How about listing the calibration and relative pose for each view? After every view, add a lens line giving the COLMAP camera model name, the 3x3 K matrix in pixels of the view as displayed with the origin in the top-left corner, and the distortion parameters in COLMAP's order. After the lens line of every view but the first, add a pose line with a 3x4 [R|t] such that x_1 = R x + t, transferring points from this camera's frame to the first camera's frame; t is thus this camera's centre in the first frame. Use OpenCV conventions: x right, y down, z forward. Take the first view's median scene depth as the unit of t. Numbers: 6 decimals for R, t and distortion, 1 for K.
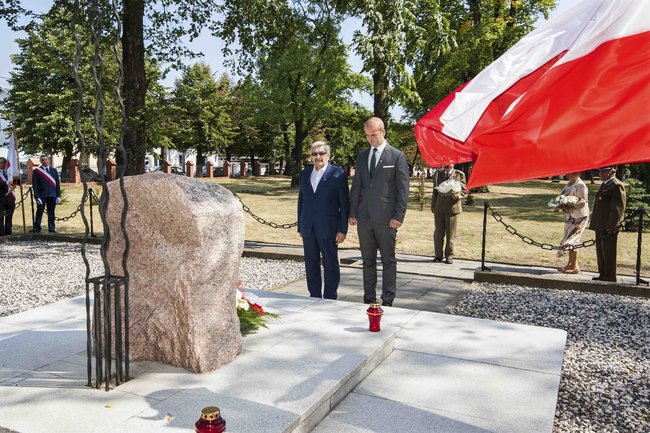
lens RADIAL K [[520.5, 0, 325.0], [0, 520.5, 216.5], [0, 0, 1]] dist [0.020196, 0.000385]
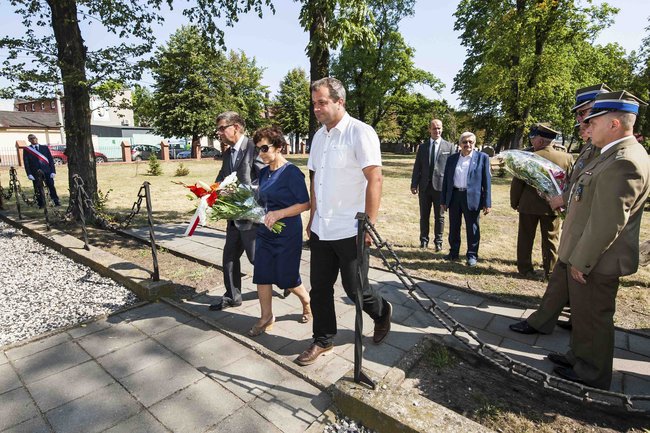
lens RADIAL K [[356.7, 0, 304.3], [0, 356.7, 216.8], [0, 0, 1]] dist [-0.000064, -0.038828]
pose [[0.966474, 0.035567, -0.254288, 0.627804], [-0.009551, 0.994654, 0.102821, -0.100849], [0.256586, -0.096946, 0.961647, 1.555255]]
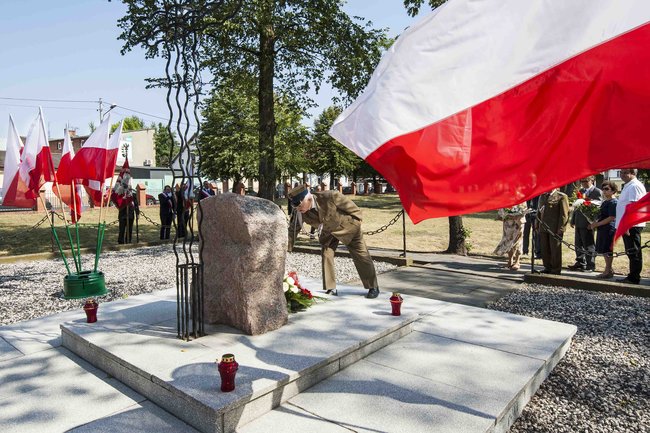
lens RADIAL K [[421.9, 0, 325.0], [0, 421.9, 216.5], [0, 0, 1]] dist [0.003791, 0.001768]
pose [[0.966627, -0.000486, -0.256189, 0.183667], [-0.005403, 0.999737, -0.022280, 0.003295], [0.256132, 0.022921, 0.966370, -0.043673]]
